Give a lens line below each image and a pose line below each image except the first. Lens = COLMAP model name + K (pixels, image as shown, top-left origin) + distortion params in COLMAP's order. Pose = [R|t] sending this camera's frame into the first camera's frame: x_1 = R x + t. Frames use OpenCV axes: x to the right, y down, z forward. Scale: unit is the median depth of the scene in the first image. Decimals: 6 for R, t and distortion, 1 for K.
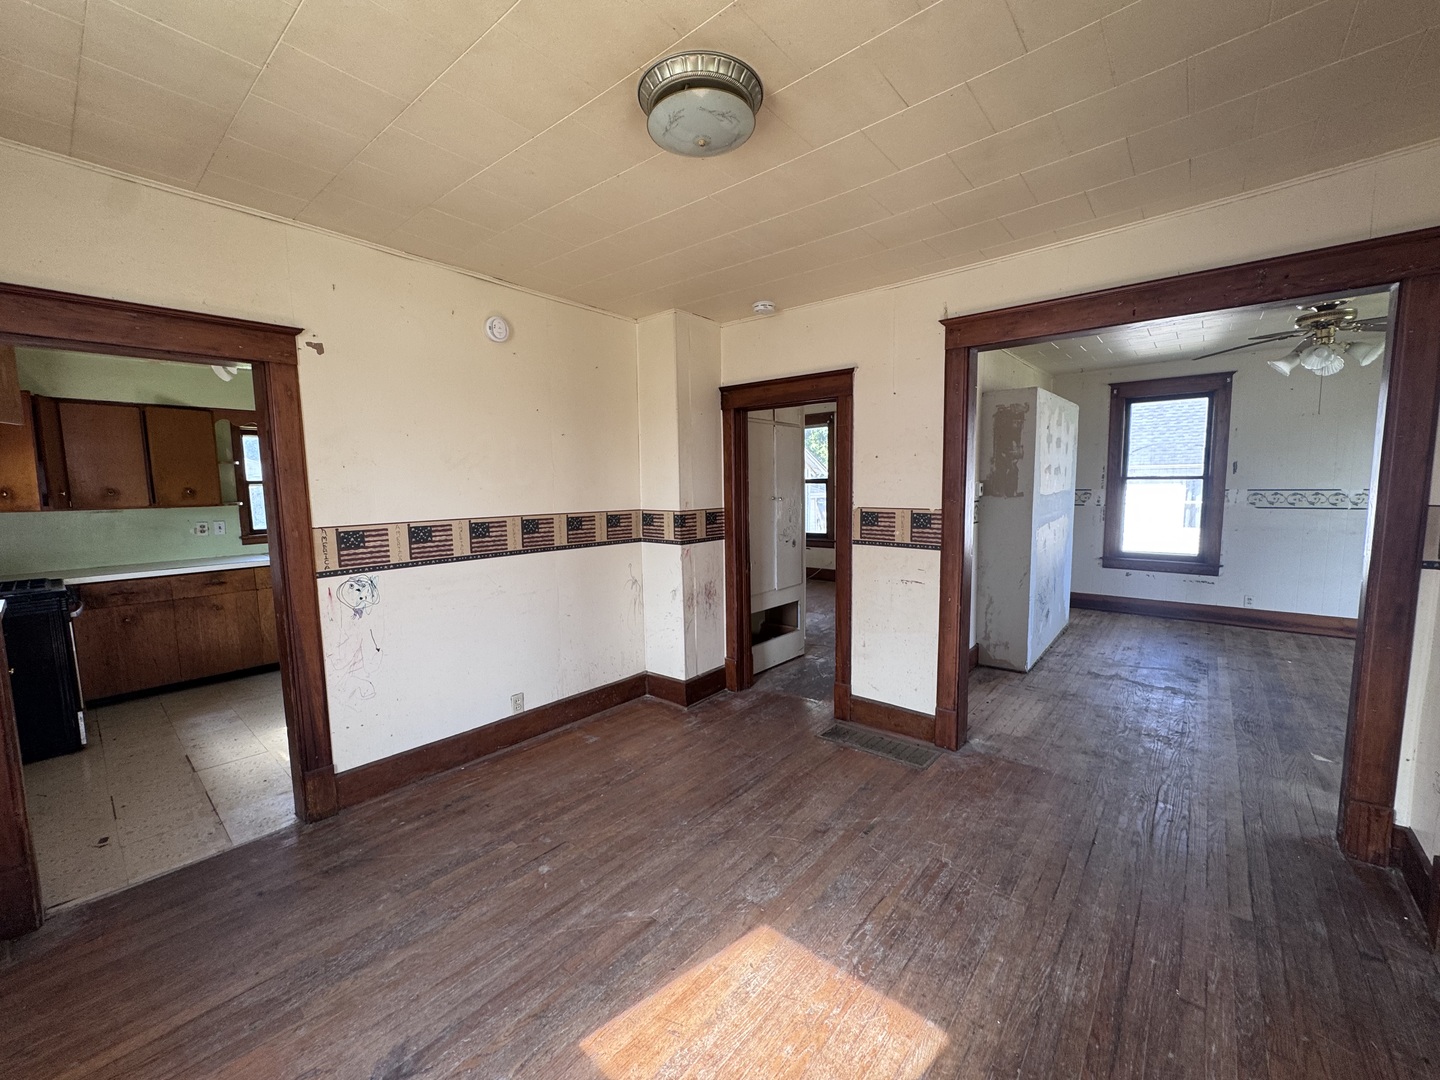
lens RADIAL K [[575.4, 0, 720.0], [0, 575.4, 537.8], [0, 0, 1]] dist [-0.002237, 0.000048]
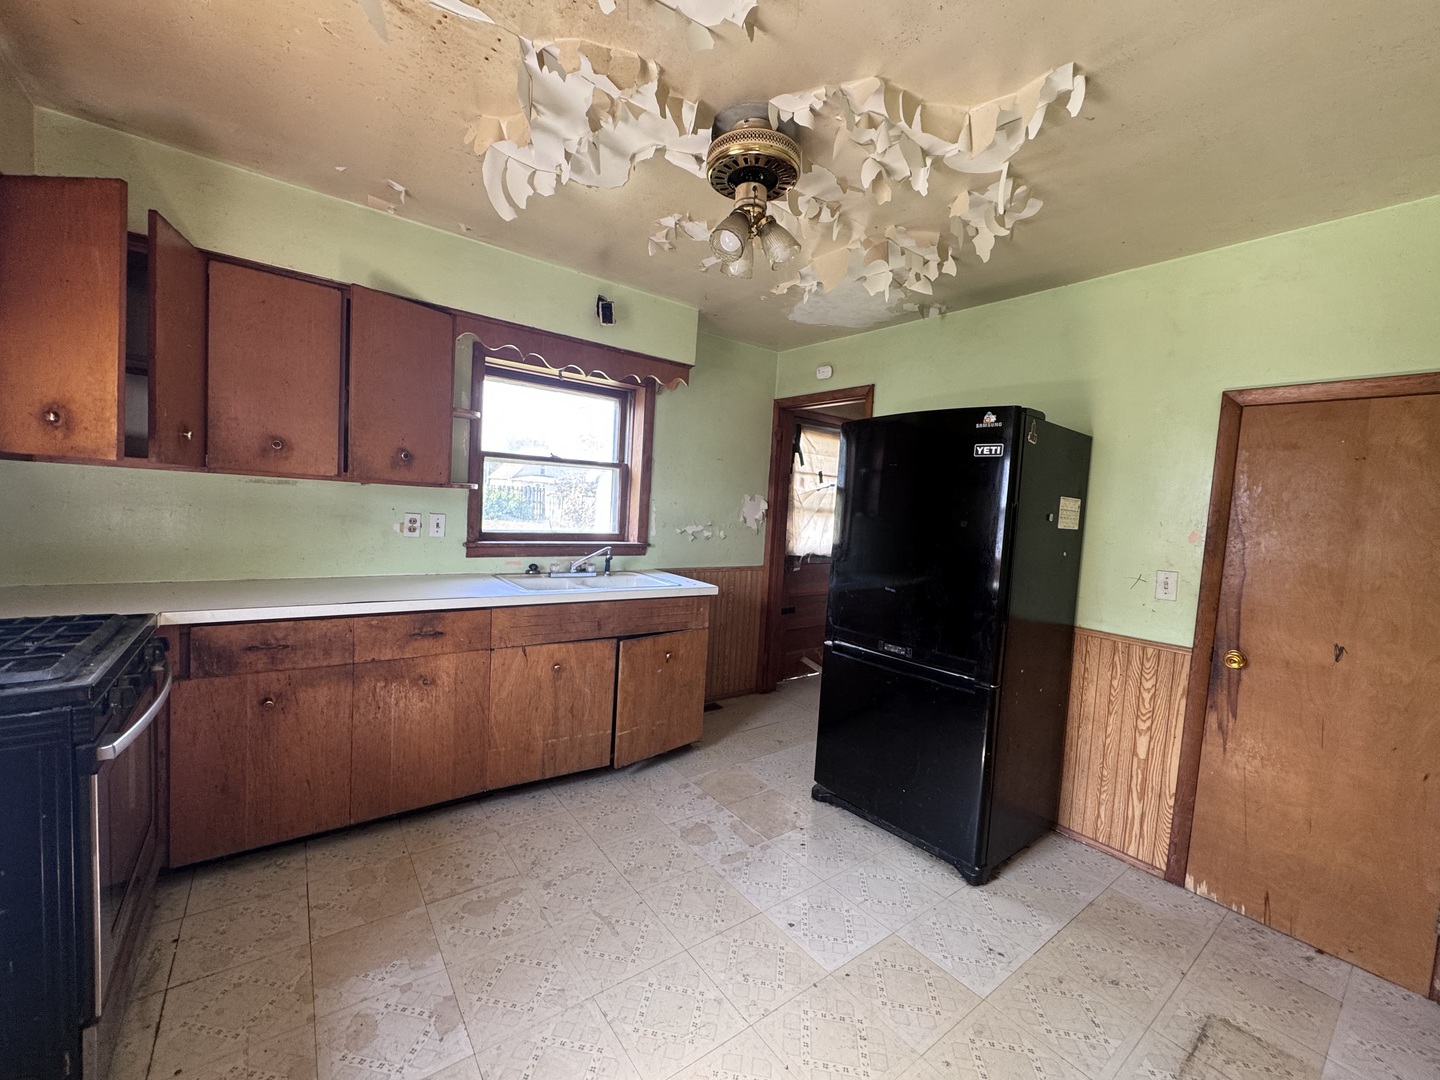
lens RADIAL K [[575.4, 0, 720.0], [0, 575.4, 537.8], [0, 0, 1]] dist [-0.002237, 0.000048]
pose [[0.974065, 0.089718, -0.207719, -0.527731], [-0.097684, 0.994812, -0.028393, -0.018190], [0.204094, 0.047948, 0.977776, 0.549515]]
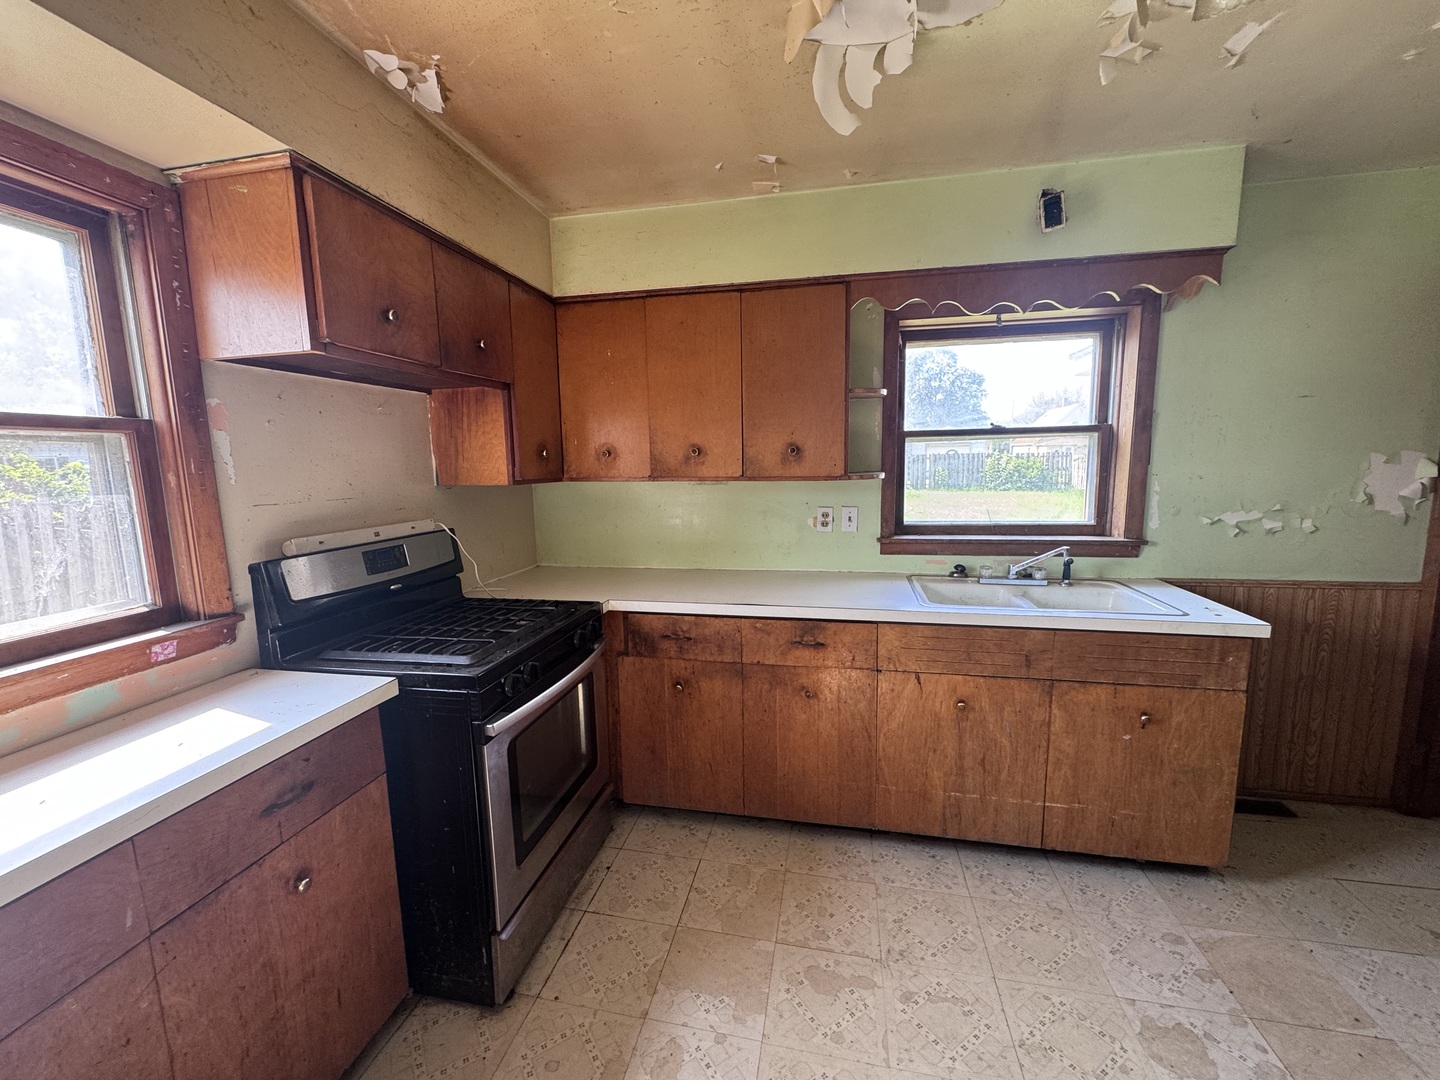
lens RADIAL K [[575.4, 0, 720.0], [0, 575.4, 537.8], [0, 0, 1]] dist [-0.002237, 0.000048]
pose [[0.483854, 0.125561, -0.866095, -0.516346], [-0.075465, 0.991954, 0.101647, -0.051396], [0.871889, 0.016178, 0.489436, 0.707702]]
